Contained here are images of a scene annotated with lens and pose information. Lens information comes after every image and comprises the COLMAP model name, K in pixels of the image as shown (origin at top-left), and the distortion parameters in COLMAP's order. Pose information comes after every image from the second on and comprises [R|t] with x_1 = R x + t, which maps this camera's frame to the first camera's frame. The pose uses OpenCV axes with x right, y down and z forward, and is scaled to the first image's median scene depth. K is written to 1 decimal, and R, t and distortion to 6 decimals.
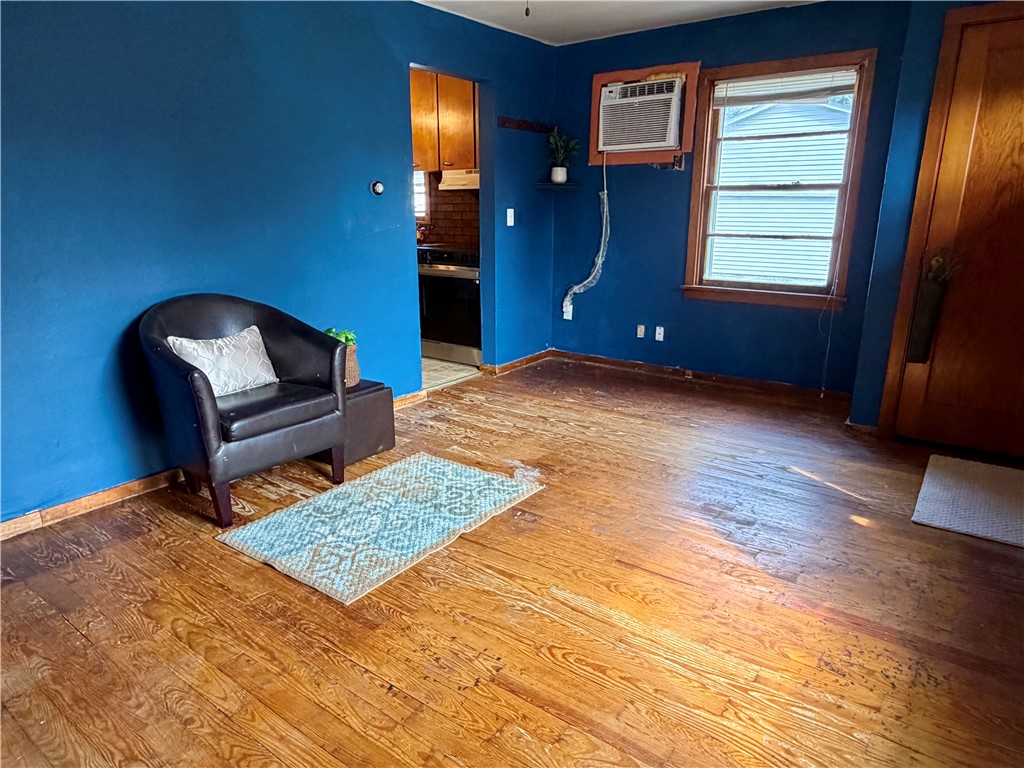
lens RADIAL K [[652.7, 0, 513.0], [0, 652.7, 384.1], [0, 0, 1]] dist [-0.003986, 0.002150]
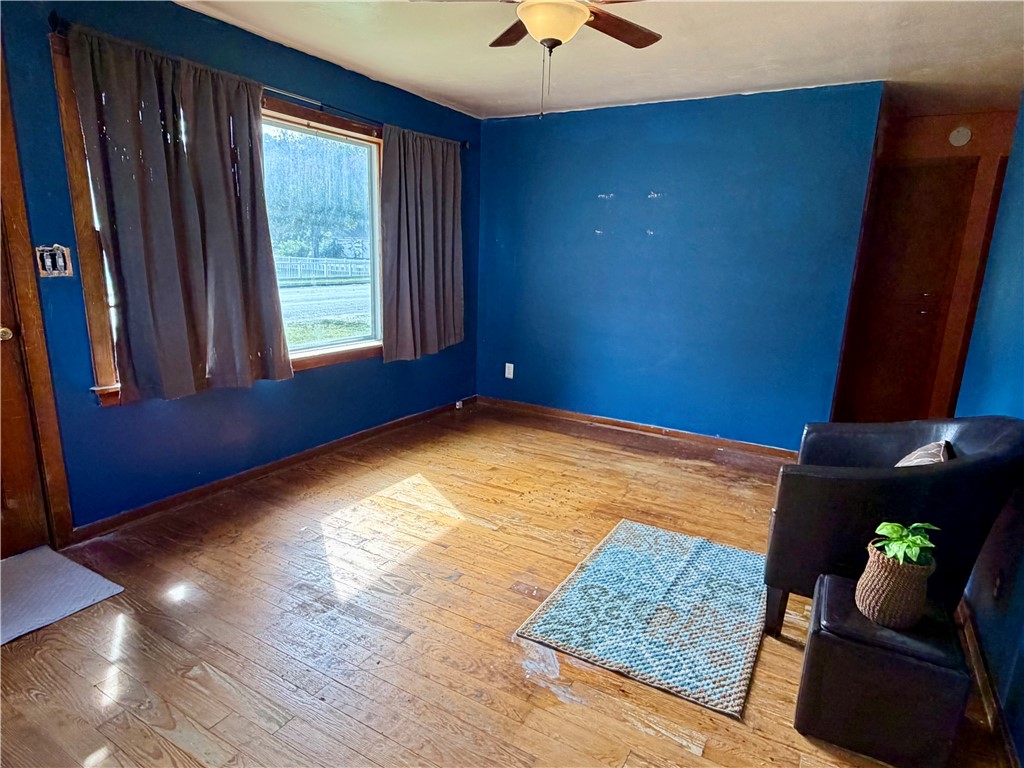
lens RADIAL K [[582.8, 0, 510.3], [0, 582.8, 390.0], [0, 0, 1]] dist [-0.001159, -0.000435]
pose [[-0.993692, -0.006035, -0.111985, 0.141992], [-0.058760, 0.878529, 0.474062, -0.466374], [0.095522, 0.477651, -0.873341, 1.595911]]
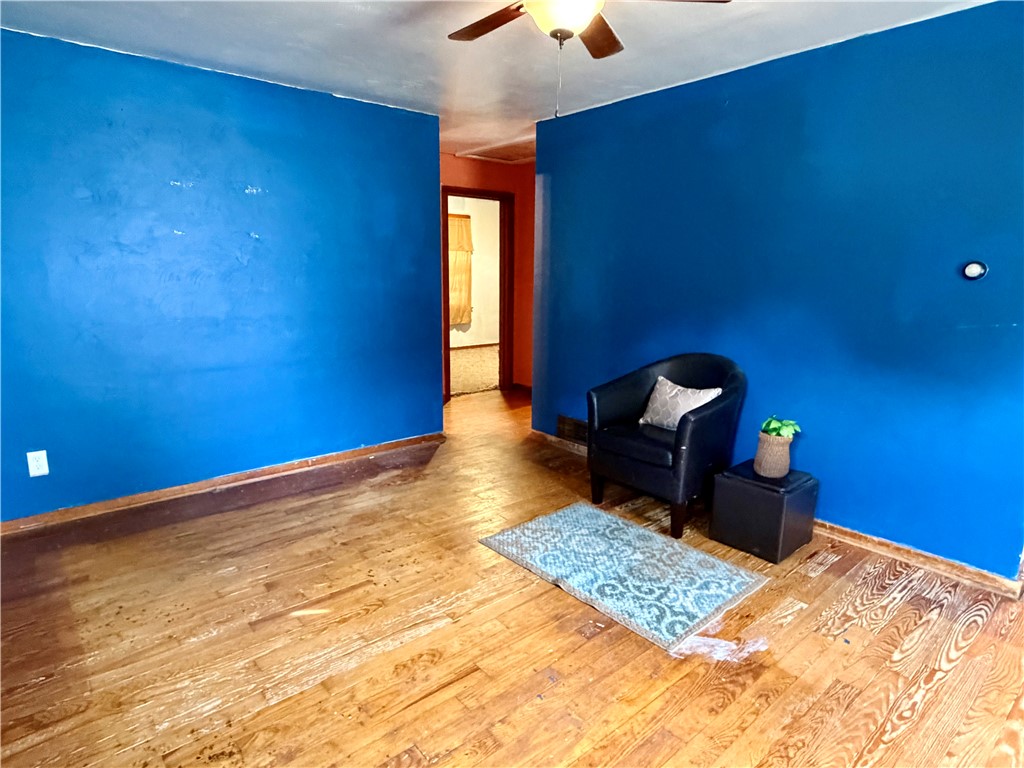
lens RADIAL K [[579.5, 0, 510.5], [0, 579.5, 378.7], [0, 0, 1]] dist [-0.001617, -0.001241]
pose [[-0.223482, 0.178960, -0.958138, 0.744565], [-0.265739, 0.934575, 0.236541, -0.277942], [0.937784, 0.307477, -0.161304, 0.902813]]
